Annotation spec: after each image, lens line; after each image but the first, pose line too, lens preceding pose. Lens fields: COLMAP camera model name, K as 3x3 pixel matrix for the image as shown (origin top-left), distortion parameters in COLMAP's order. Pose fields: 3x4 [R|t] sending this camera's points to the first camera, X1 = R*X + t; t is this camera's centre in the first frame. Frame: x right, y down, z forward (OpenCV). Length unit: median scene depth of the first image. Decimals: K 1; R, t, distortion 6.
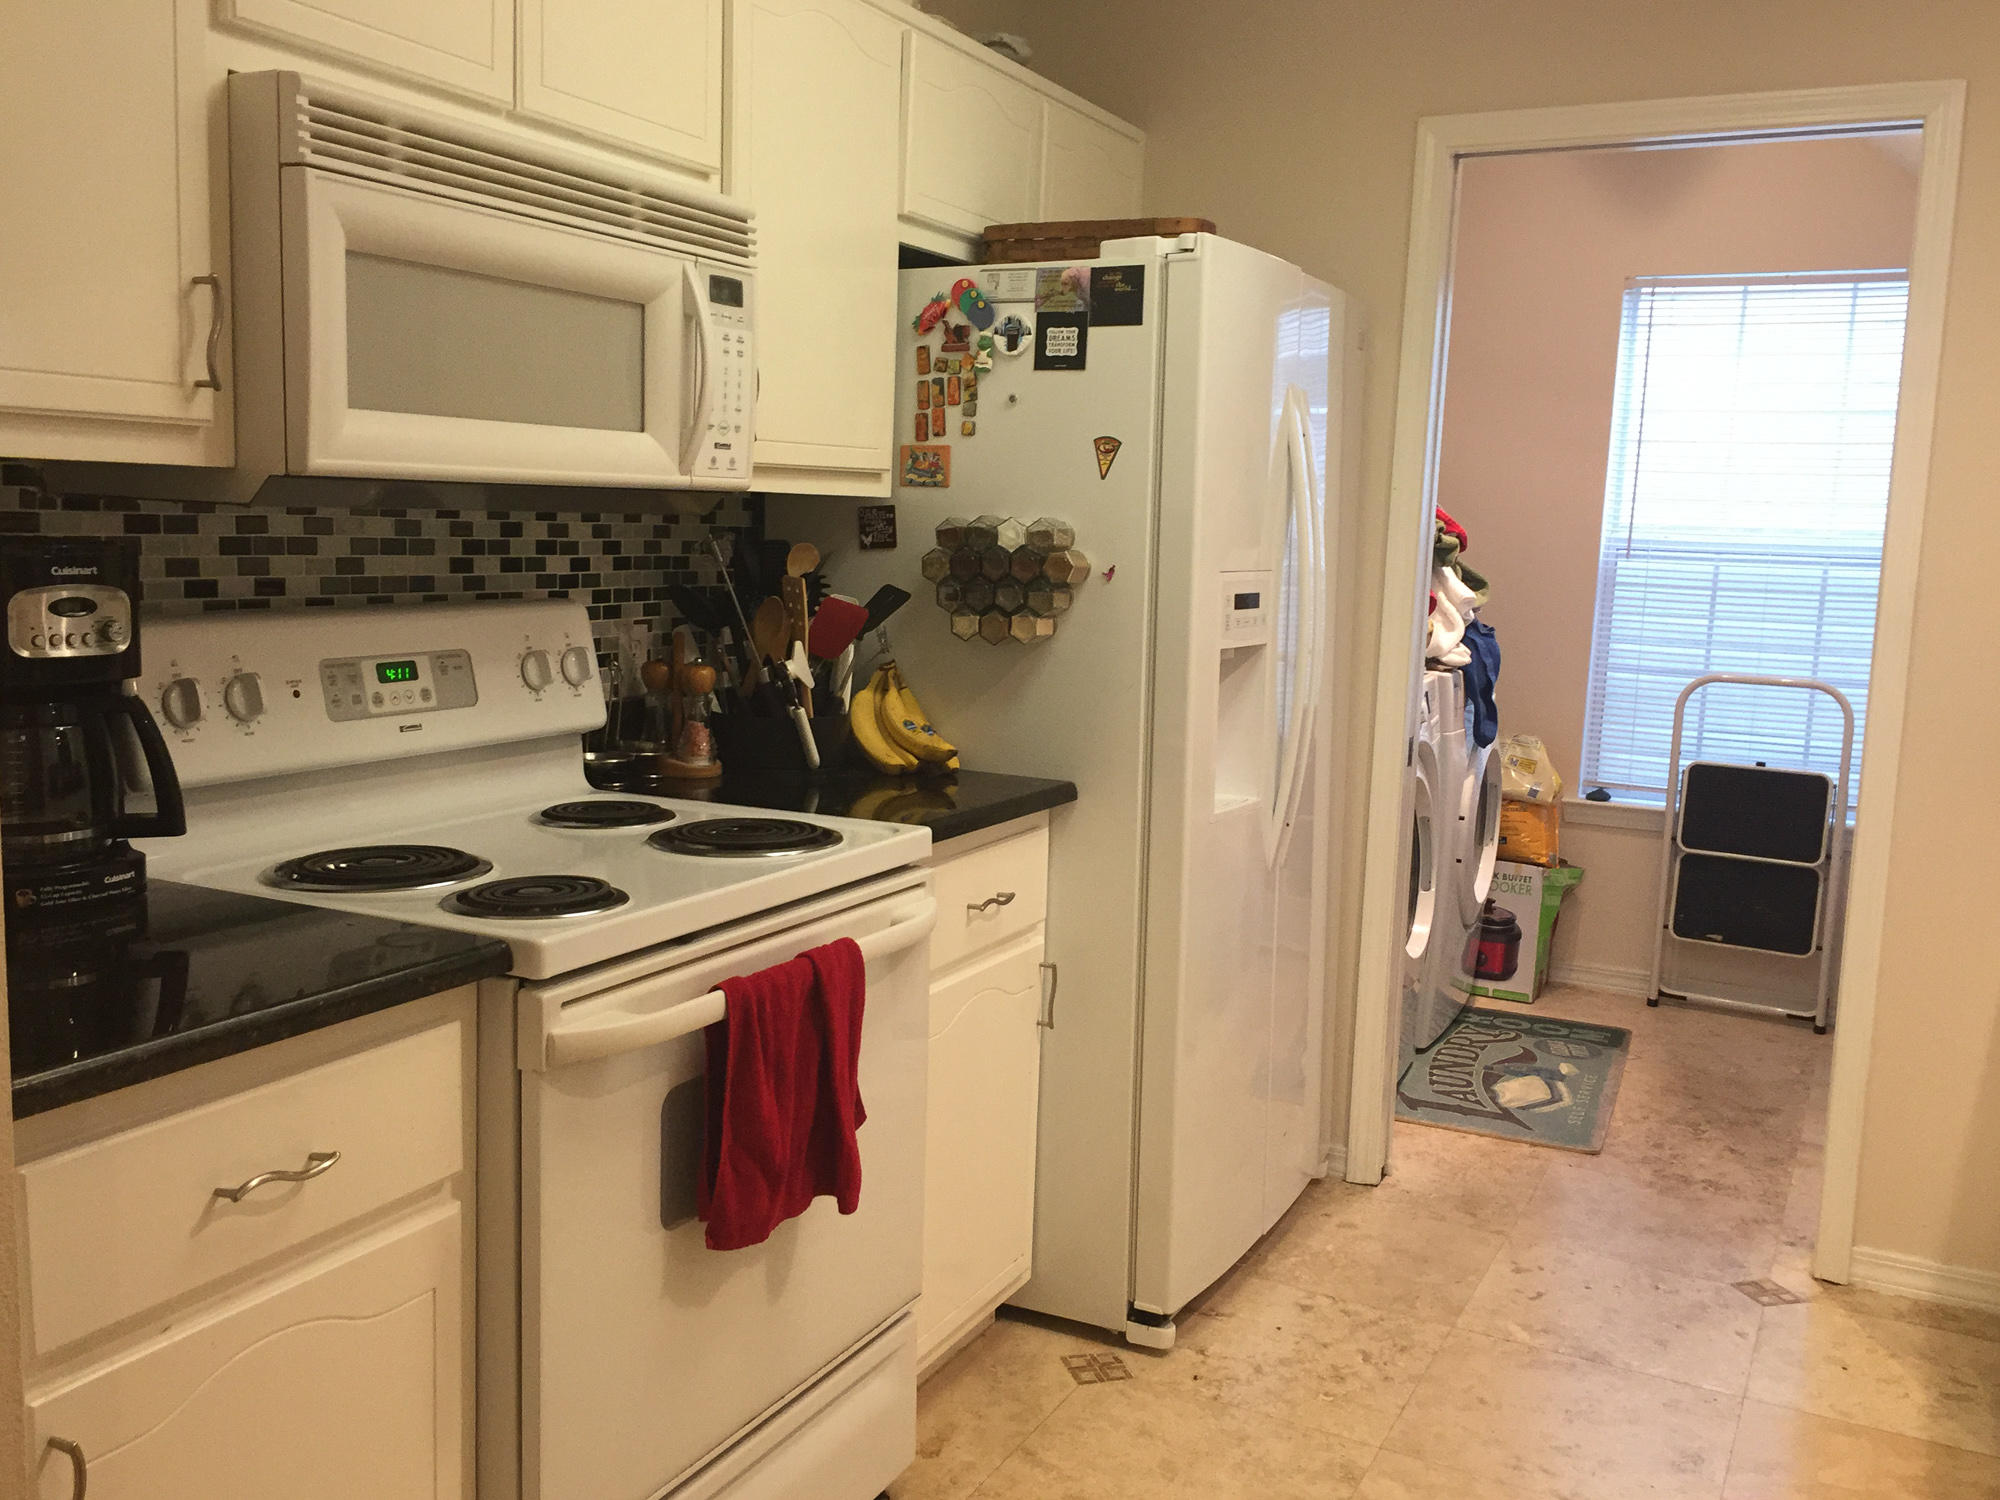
lens RADIAL K [[1685.4, 0, 1000.0], [0, 1685.4, 750.0], [0, 0, 1]] dist [0.046894, -0.082554]
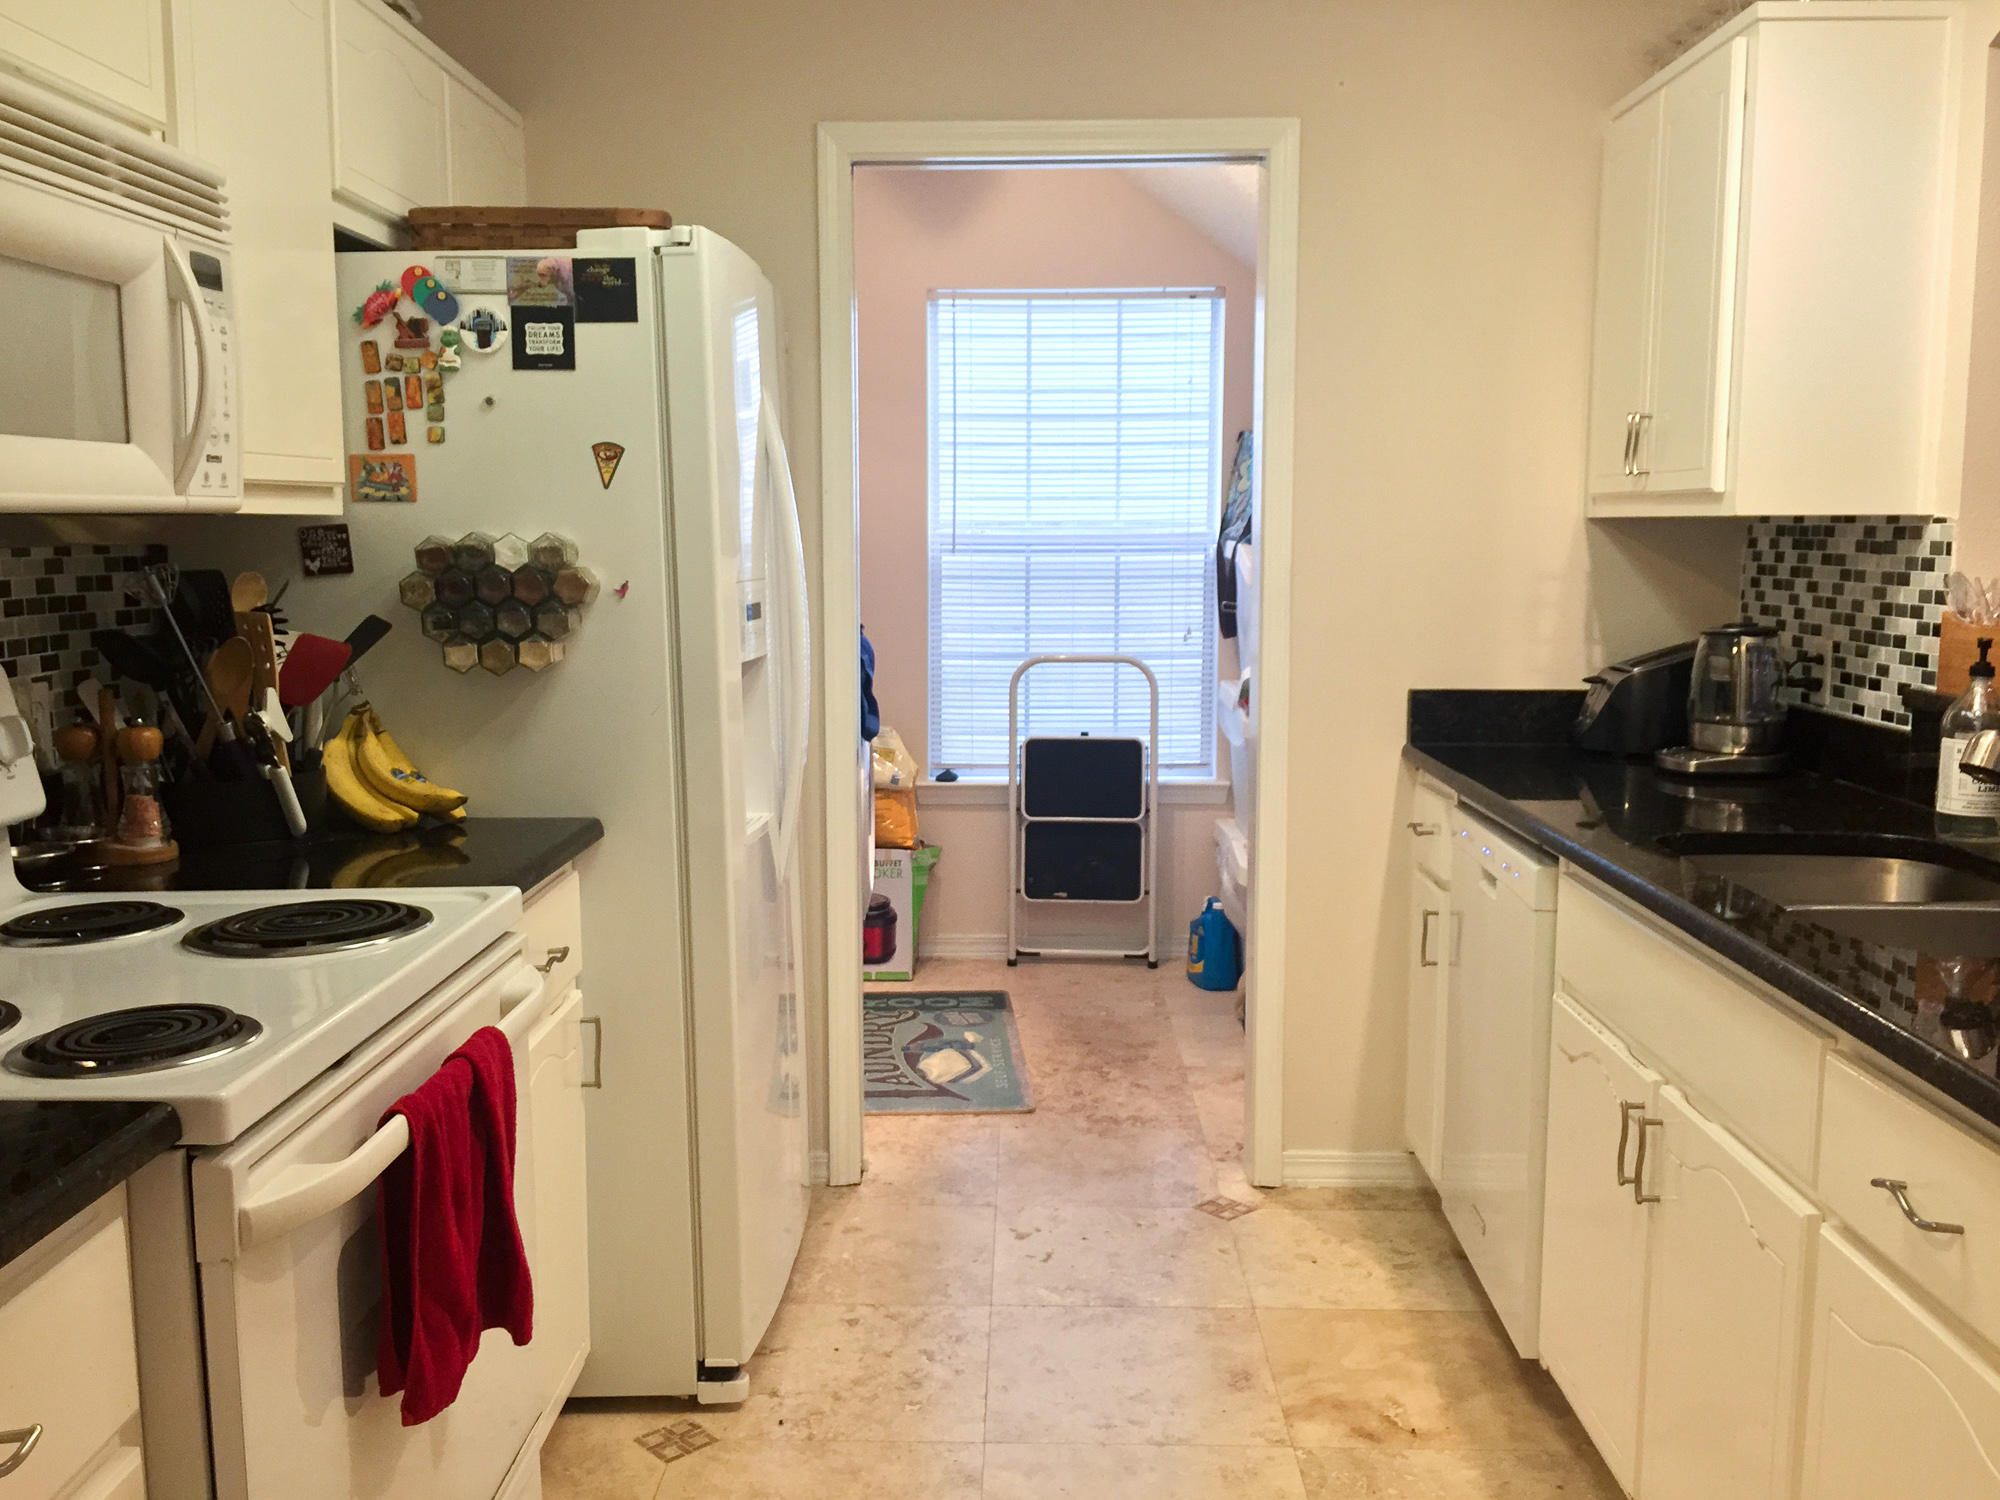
lens RADIAL K [[1674.3, 0, 1000.0], [0, 1674.3, 750.0], [0, 0, 1]] dist [0.053100, -0.090393]
pose [[0.900663, -0.092262, 0.424610, -0.138820], [0.093259, 0.995470, 0.018485, -0.013776], [-0.424392, 0.022950, 0.905188, 0.073855]]
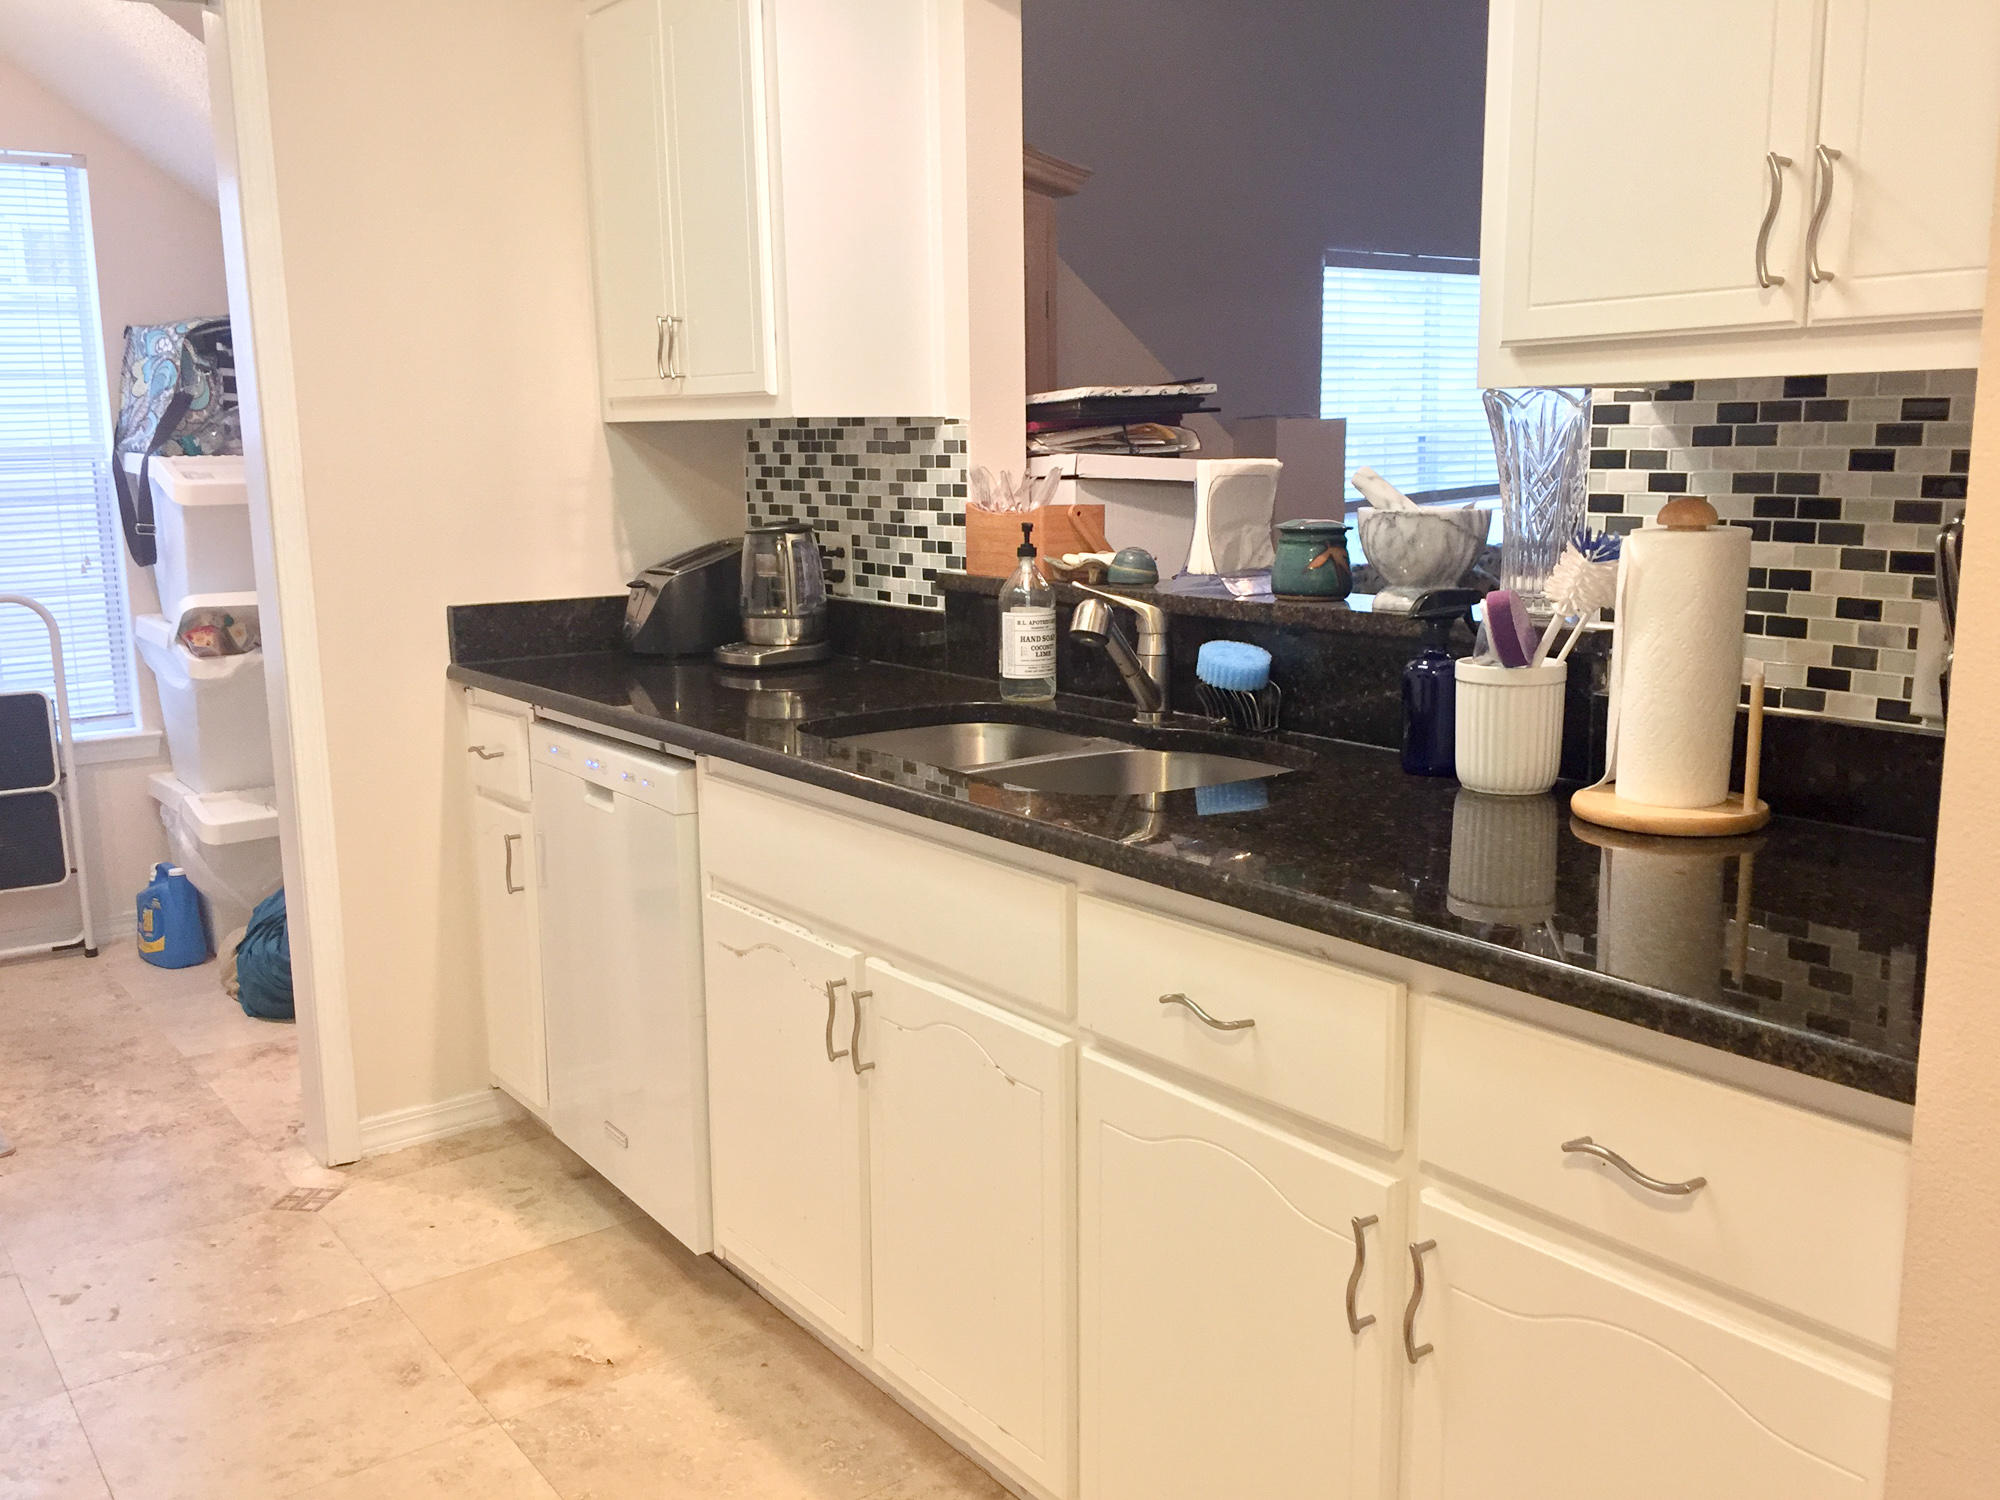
lens RADIAL K [[1674.3, 0, 1000.0], [0, 1674.3, 750.0], [0, 0, 1]] dist [0.053100, -0.090393]
pose [[0.450505, -0.203106, 0.869364, -0.198455], [0.151907, 0.977017, 0.149538, -0.026349], [-0.879755, 0.064694, 0.471005, 0.190610]]
